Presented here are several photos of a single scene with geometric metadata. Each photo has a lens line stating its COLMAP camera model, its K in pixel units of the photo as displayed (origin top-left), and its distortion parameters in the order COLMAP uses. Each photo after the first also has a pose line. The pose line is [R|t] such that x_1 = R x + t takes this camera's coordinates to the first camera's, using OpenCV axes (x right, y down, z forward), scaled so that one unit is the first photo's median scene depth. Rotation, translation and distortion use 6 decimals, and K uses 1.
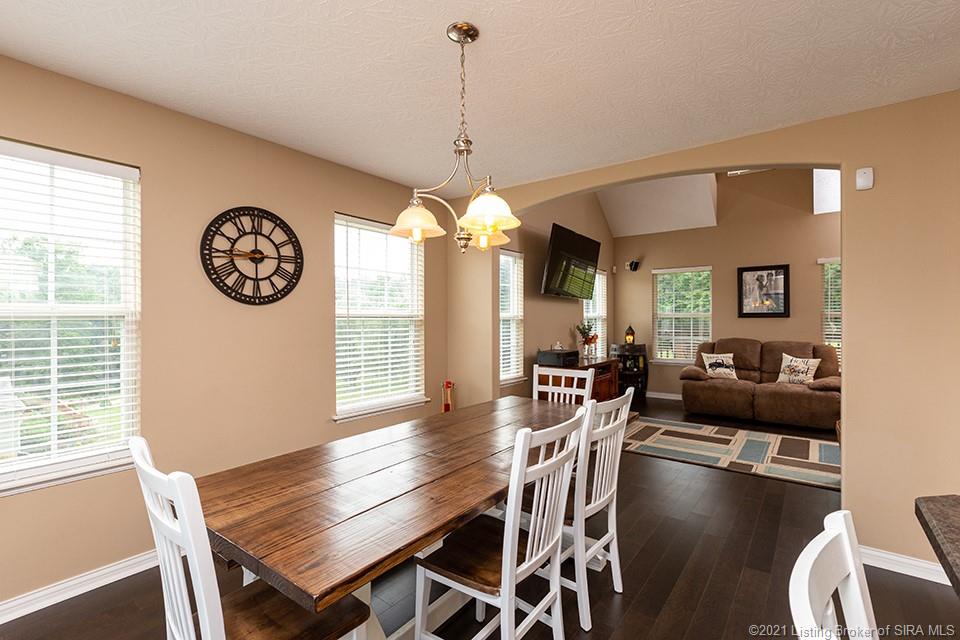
lens RADIAL K [[449.6, 0, 480.0], [0, 449.6, 320.0], [0, 0, 1]] dist [-0.000047, -0.000268]
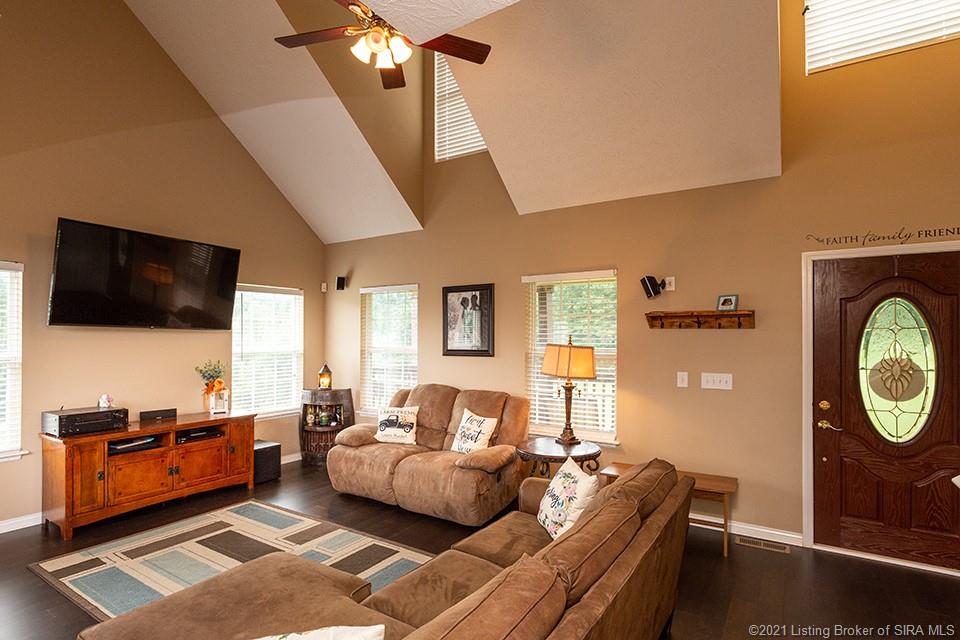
lens RADIAL K [[486.9, 0, 479.3], [0, 486.9, 335.8], [0, 0, 1]] dist [-0.002109, -0.000397]
pose [[0.998208, 0.005895, 0.059545, 0.632783], [-0.005540, 0.999966, -0.006124, -0.035457], [-0.059579, 0.005783, 0.998207, 0.224391]]
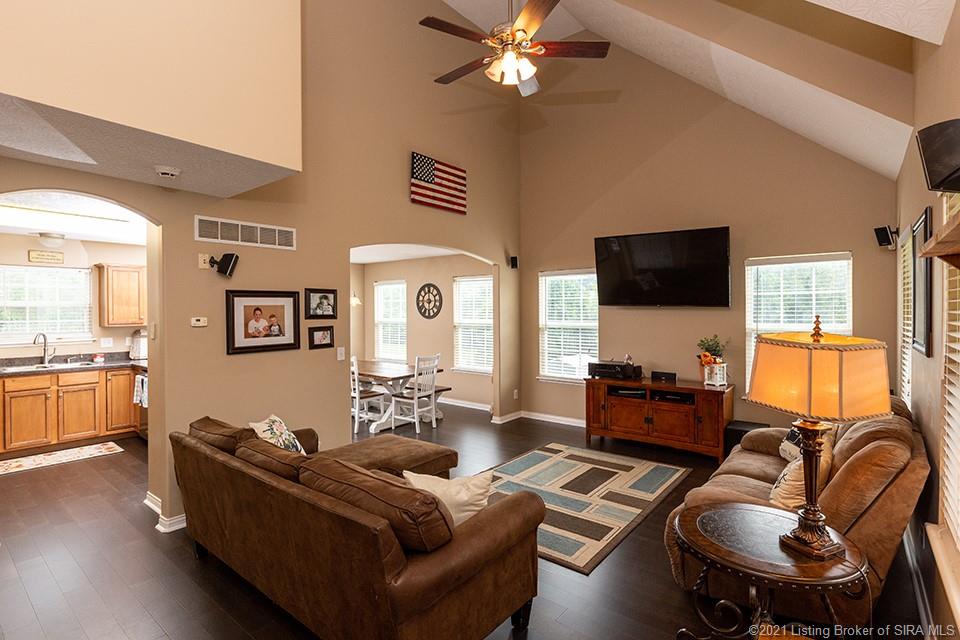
lens RADIAL K [[469.2, 0, 480.5], [0, 469.2, 303.5], [0, 0, 1]] dist [-0.000593, -0.000074]
pose [[-0.040064, -0.010939, -0.999137, 1.060420], [0.000340, 0.999940, -0.010961, -0.043433], [0.999197, -0.000778, -0.040058, 0.647649]]
